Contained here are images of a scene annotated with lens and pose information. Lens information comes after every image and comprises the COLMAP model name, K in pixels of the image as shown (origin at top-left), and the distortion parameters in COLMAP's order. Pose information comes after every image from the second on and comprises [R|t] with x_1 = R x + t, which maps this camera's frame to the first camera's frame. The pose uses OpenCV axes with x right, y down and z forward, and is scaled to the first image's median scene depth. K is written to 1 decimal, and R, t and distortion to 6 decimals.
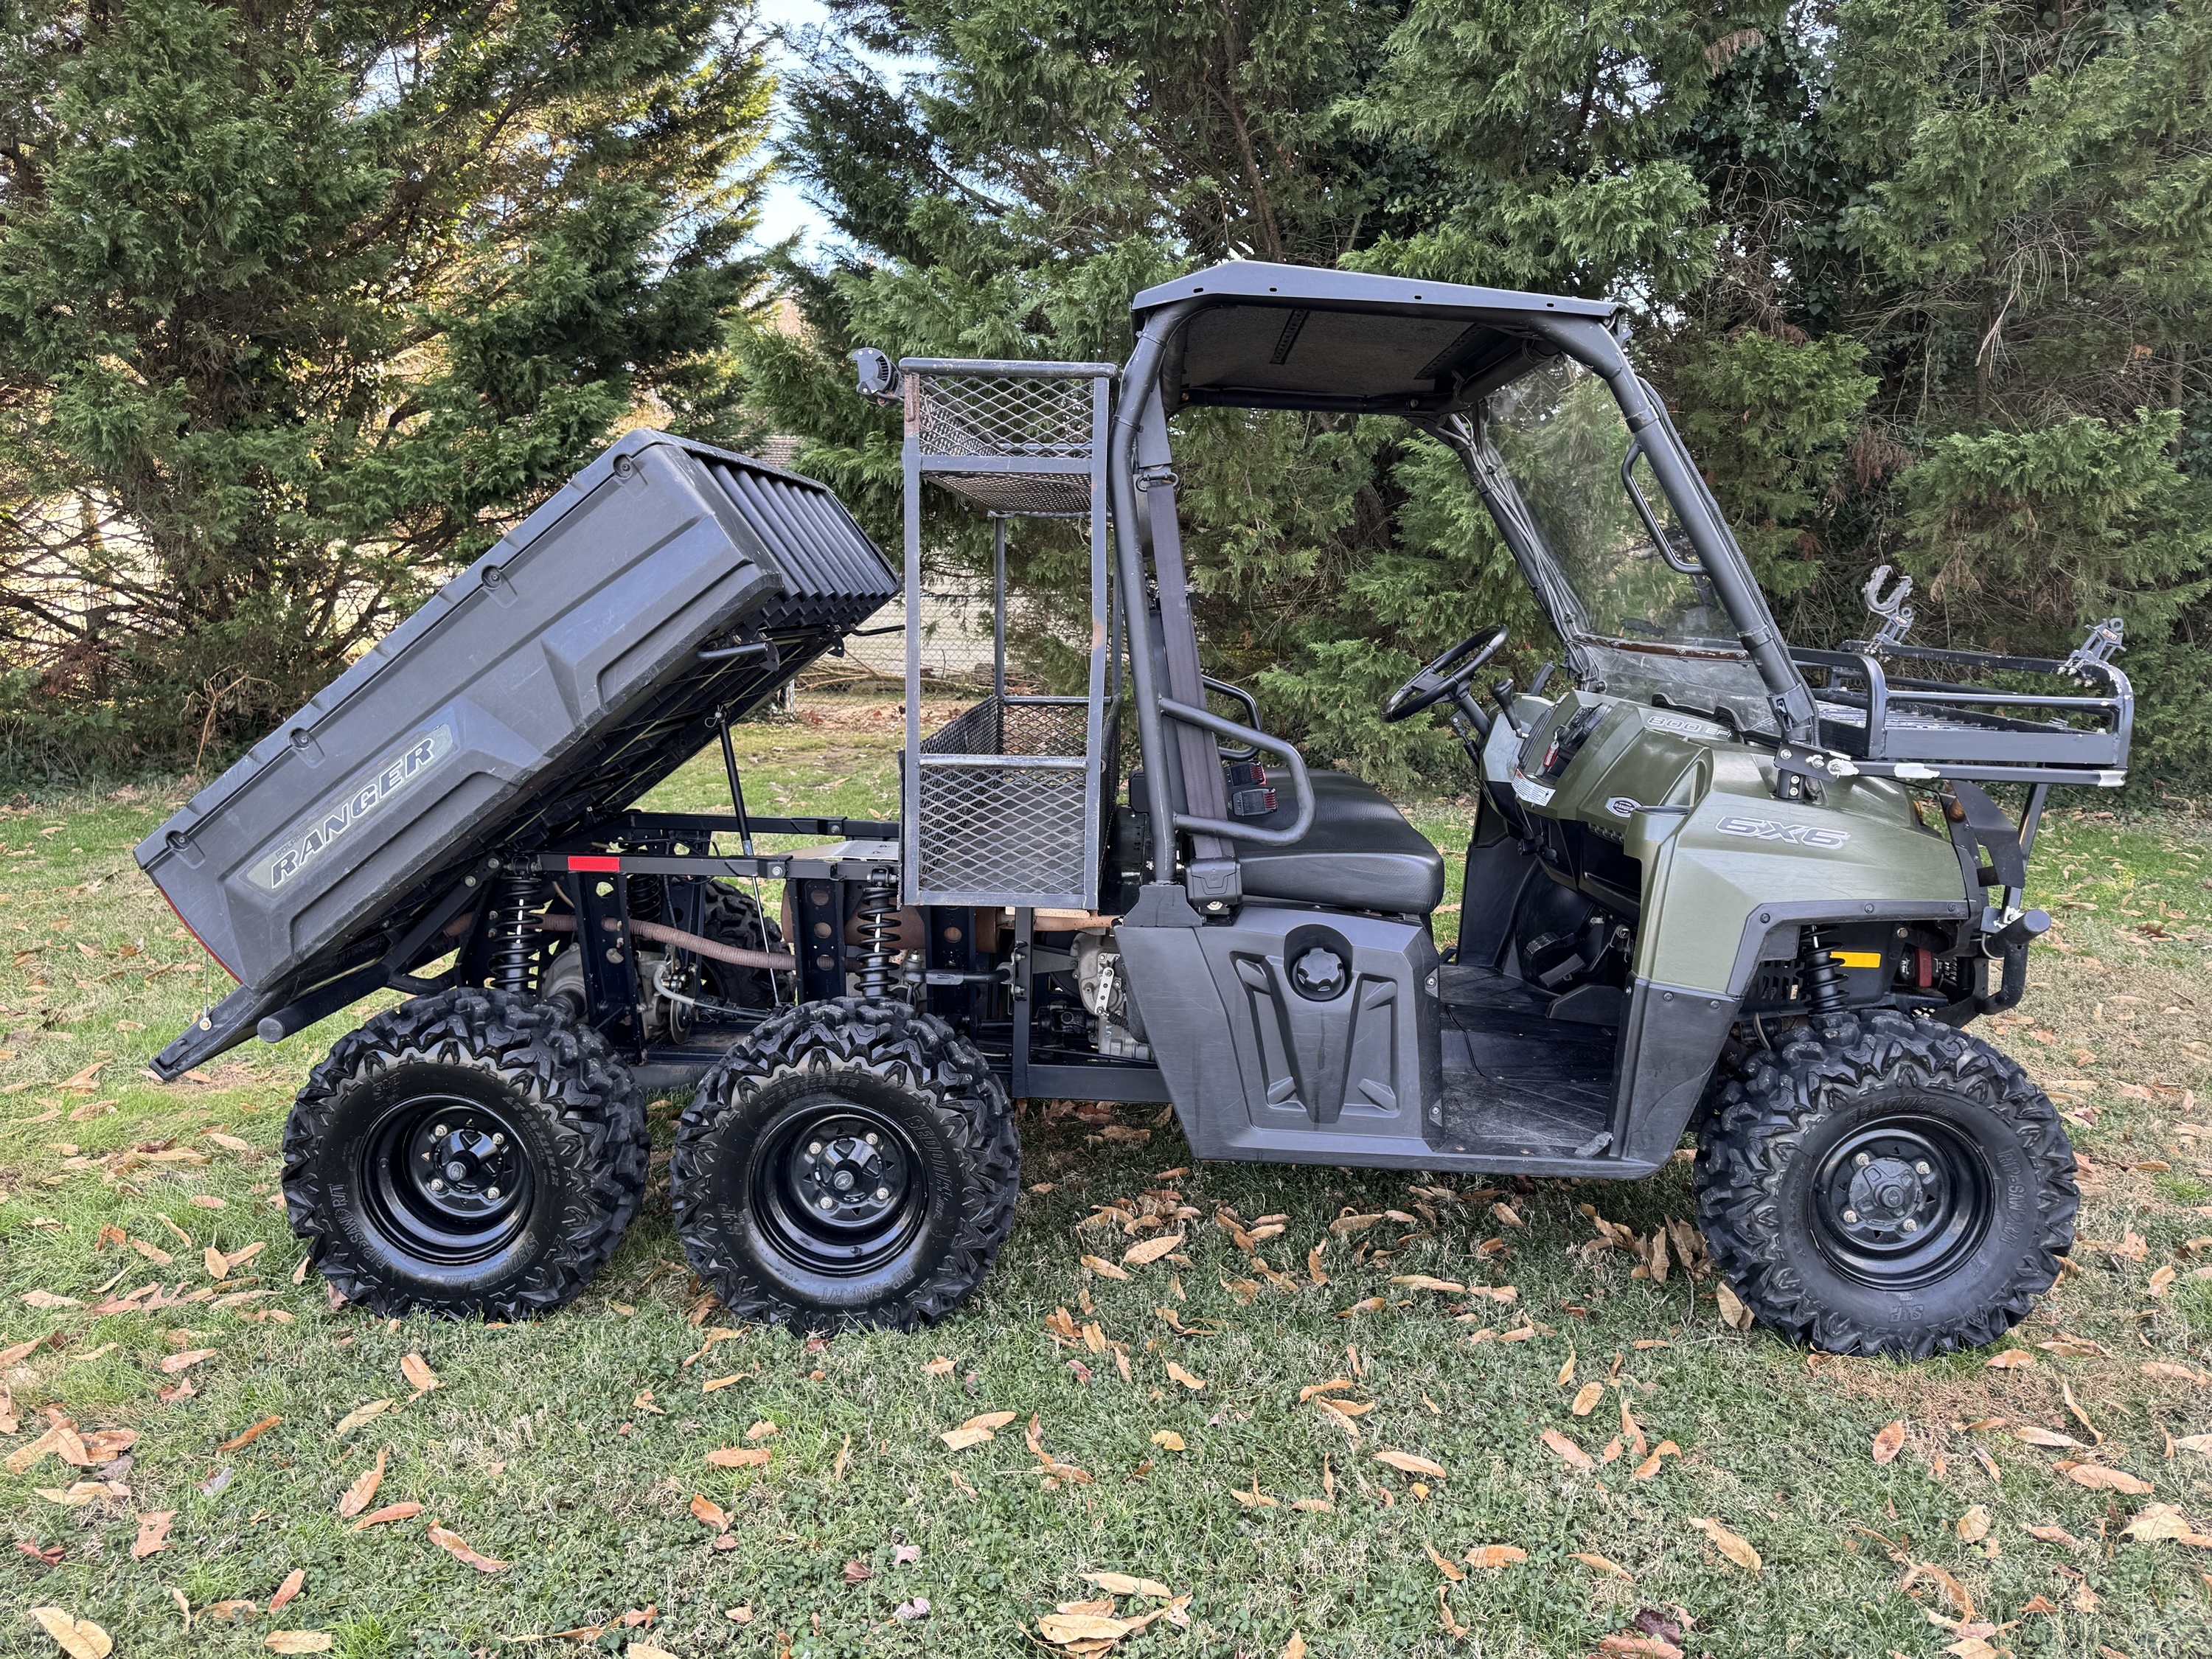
lens RADIAL K [[1537.3, 0, 1099.0], [0, 1537.3, 830.9], [0, 0, 1]] dist [0.022492, -0.023134]
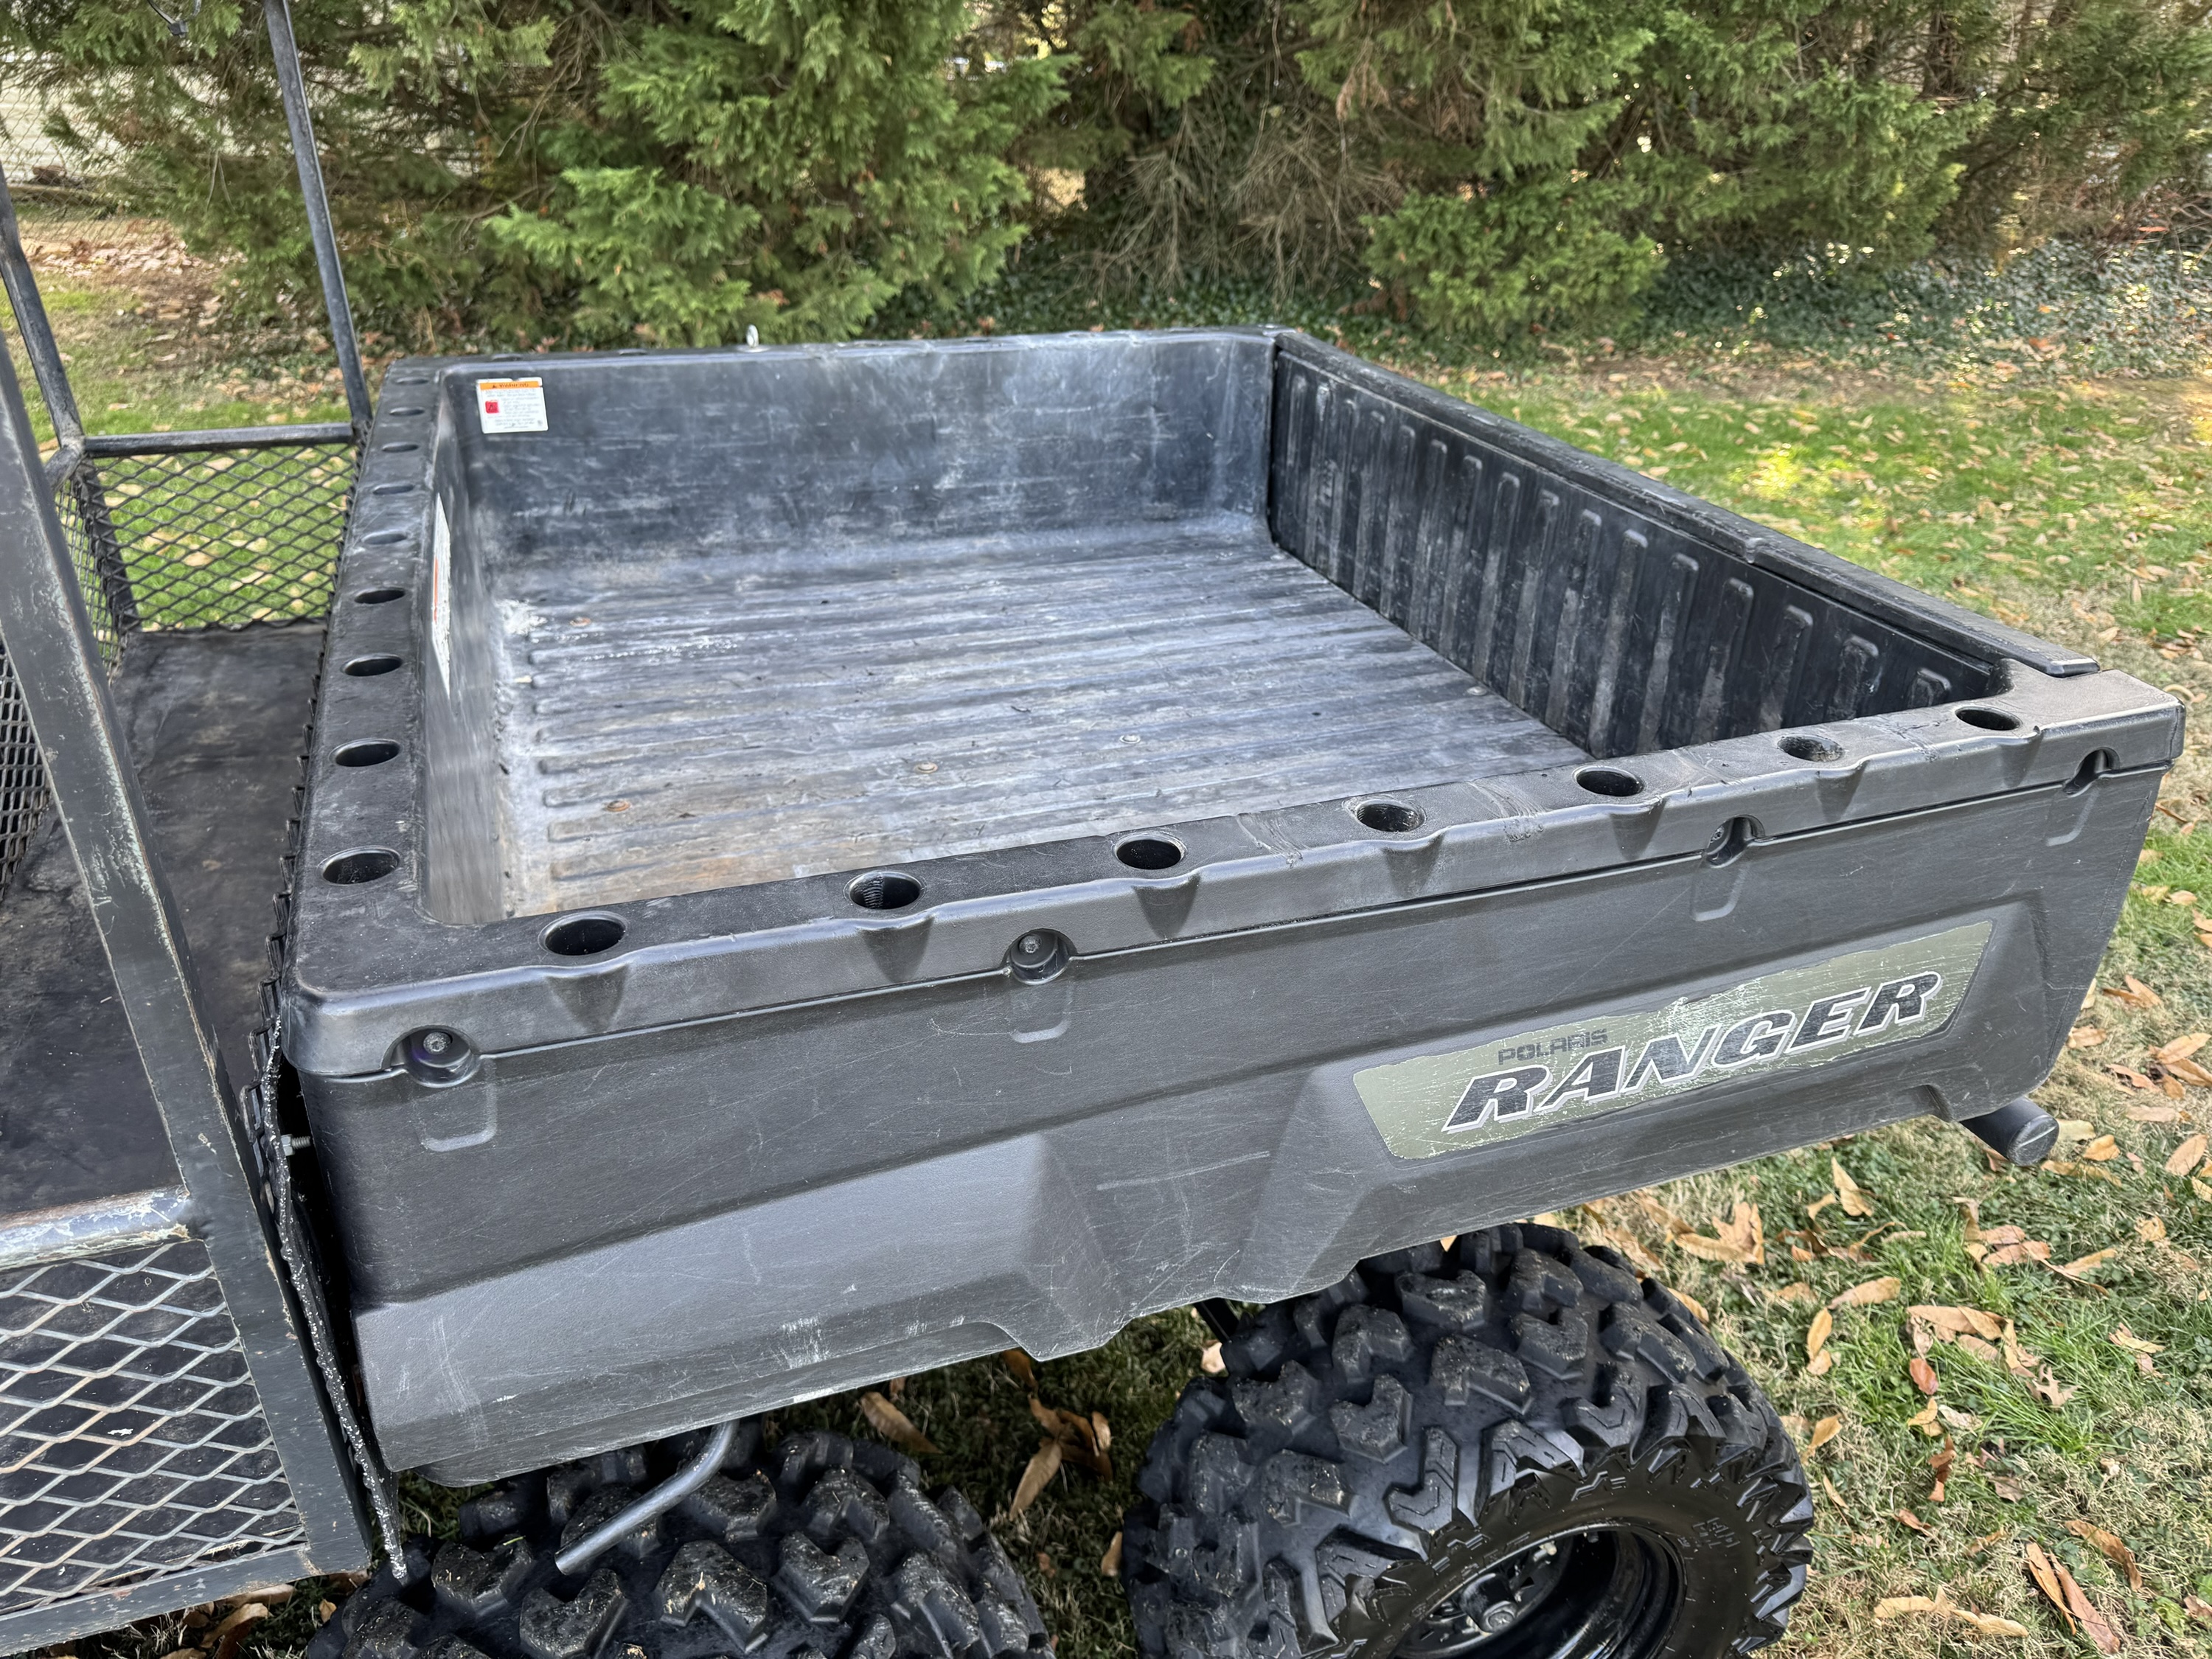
lens RADIAL K [[1576.4, 0, 1111.1], [0, 1576.4, 836.4], [0, 0, 1]] dist [0.036457, -0.047715]
pose [[0.920653, -0.150343, 0.360270, 0.188875], [0.033978, 0.950225, 0.309706, -0.152419], [-0.388900, -0.272890, 0.879936, 0.589103]]
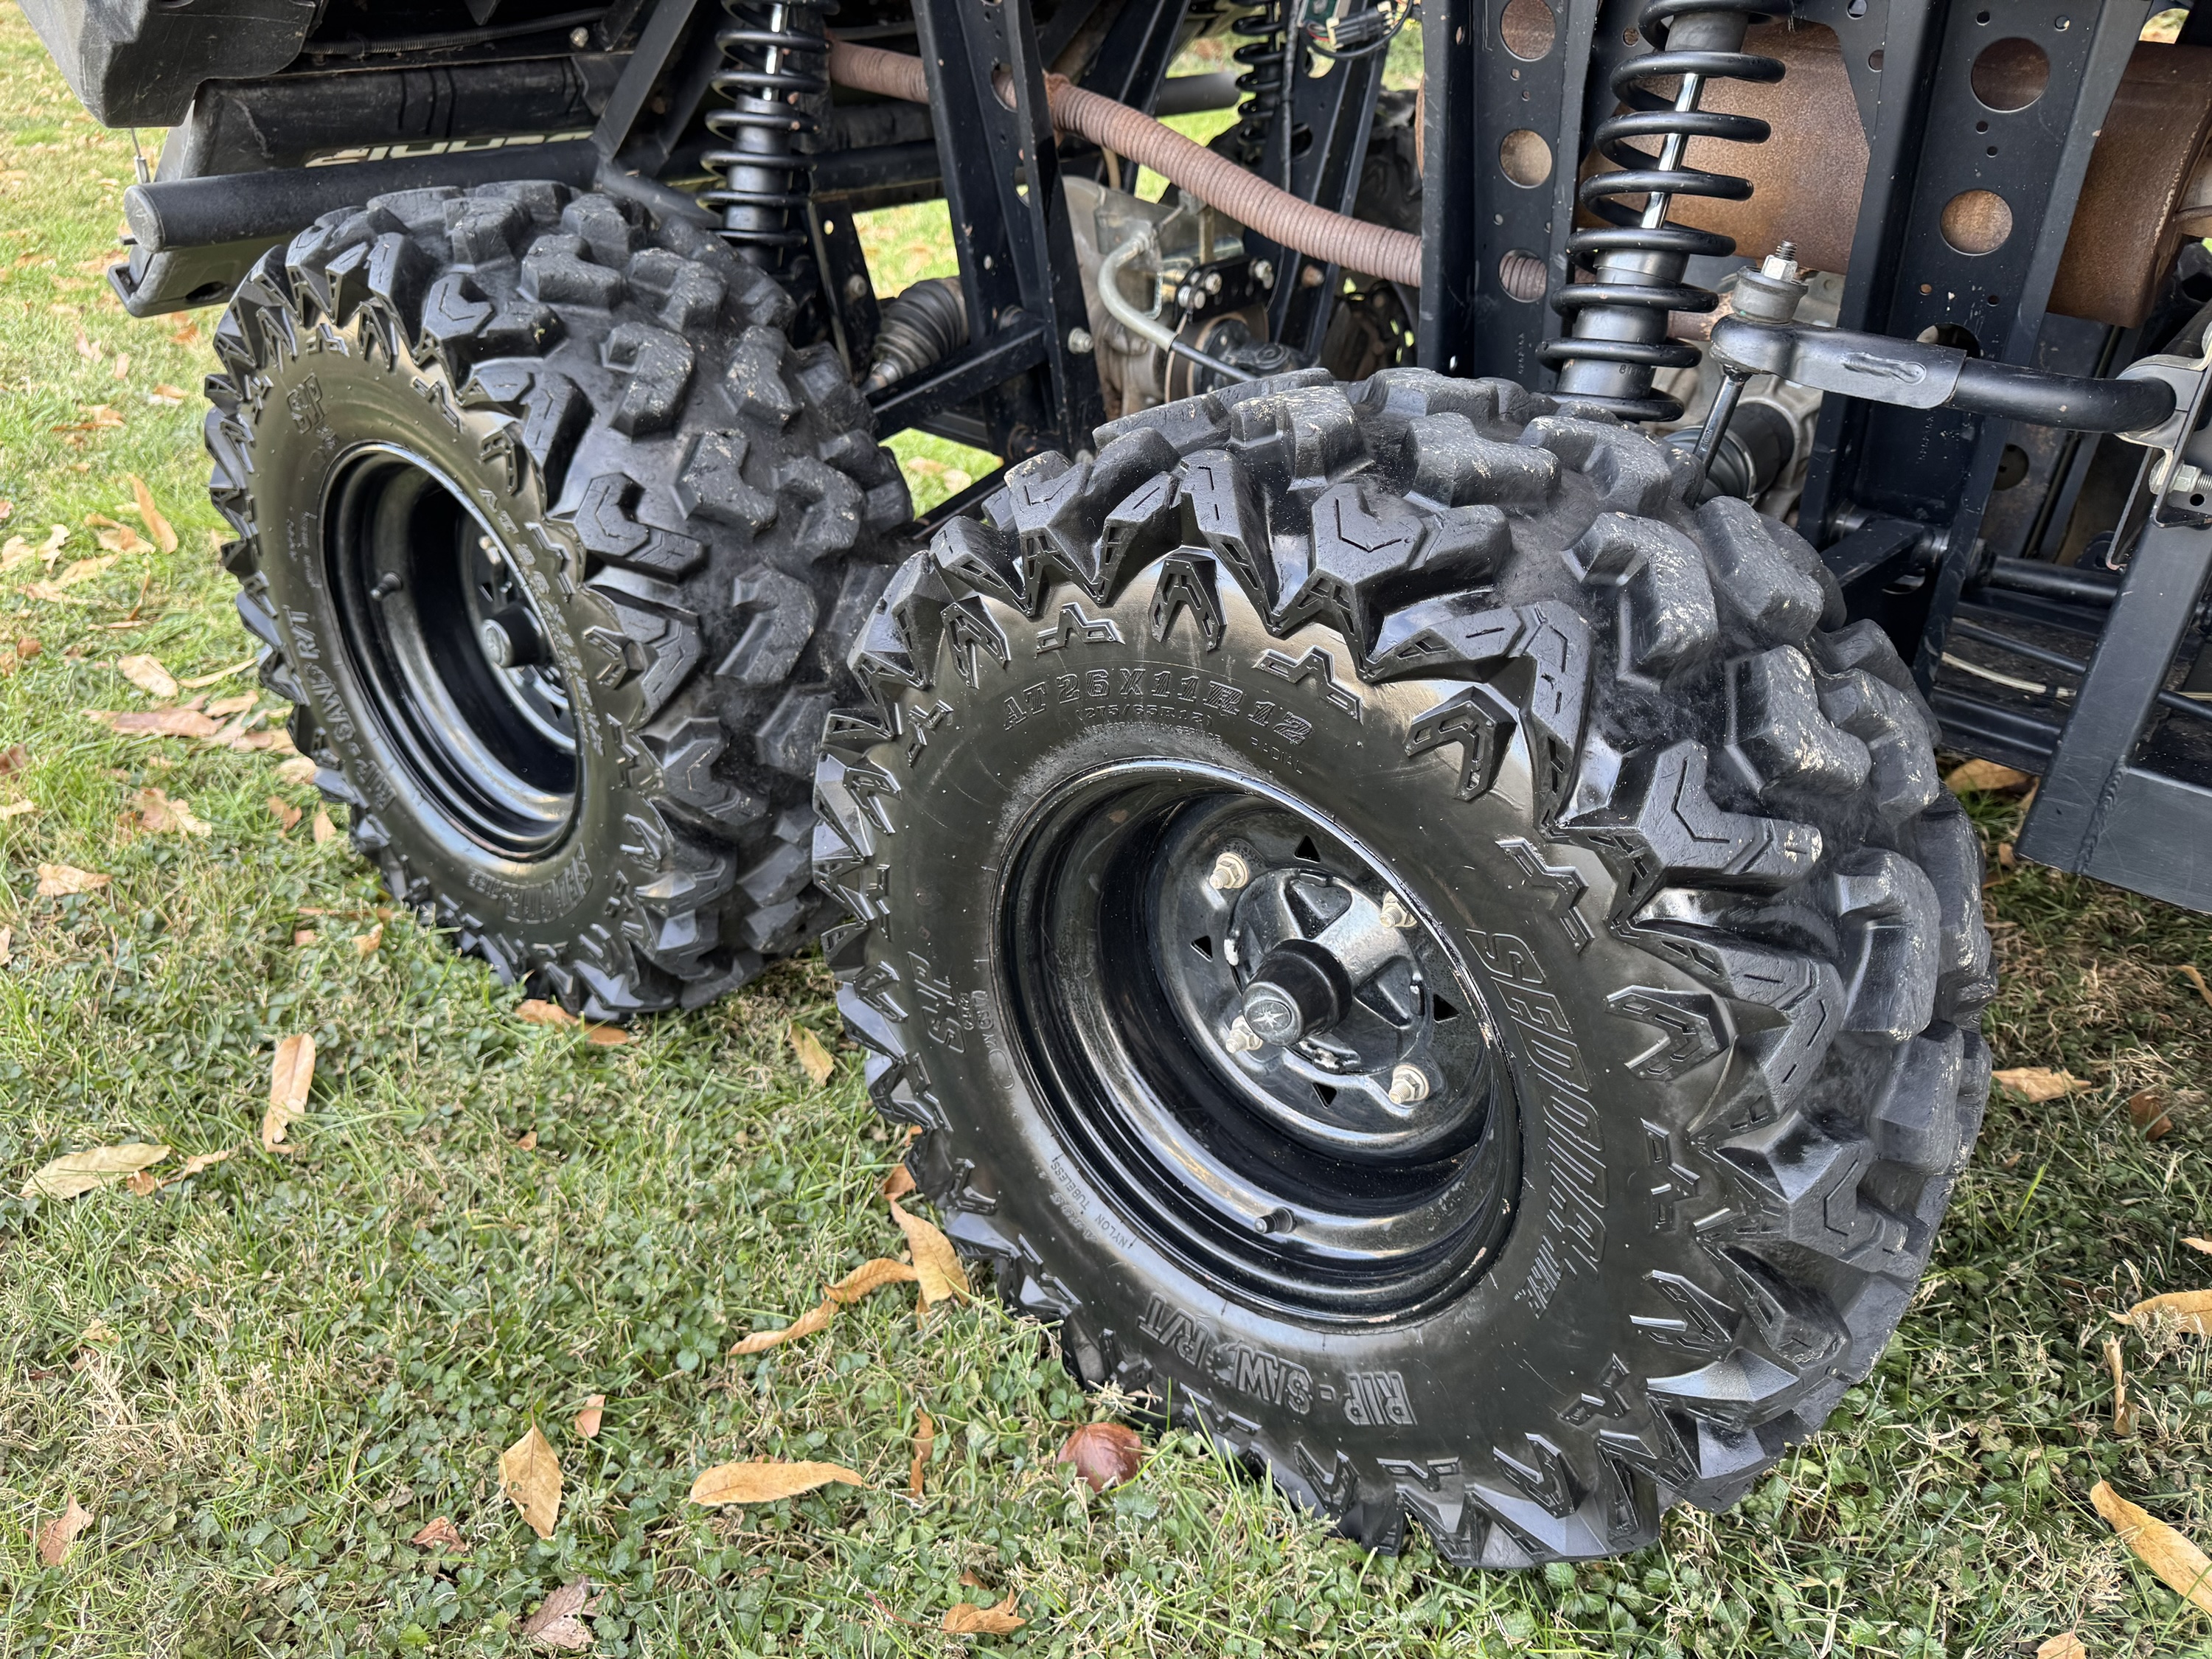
lens RADIAL K [[1541.6, 0, 1093.7], [0, 1541.6, 824.3], [0, 0, 1]] dist [0.010826, -0.008664]
pose [[0.794929, 0.312010, -0.520324, -0.051218], [-0.103598, 0.914838, 0.390305, 0.082689], [0.597792, -0.256361, 0.759555, 0.753969]]
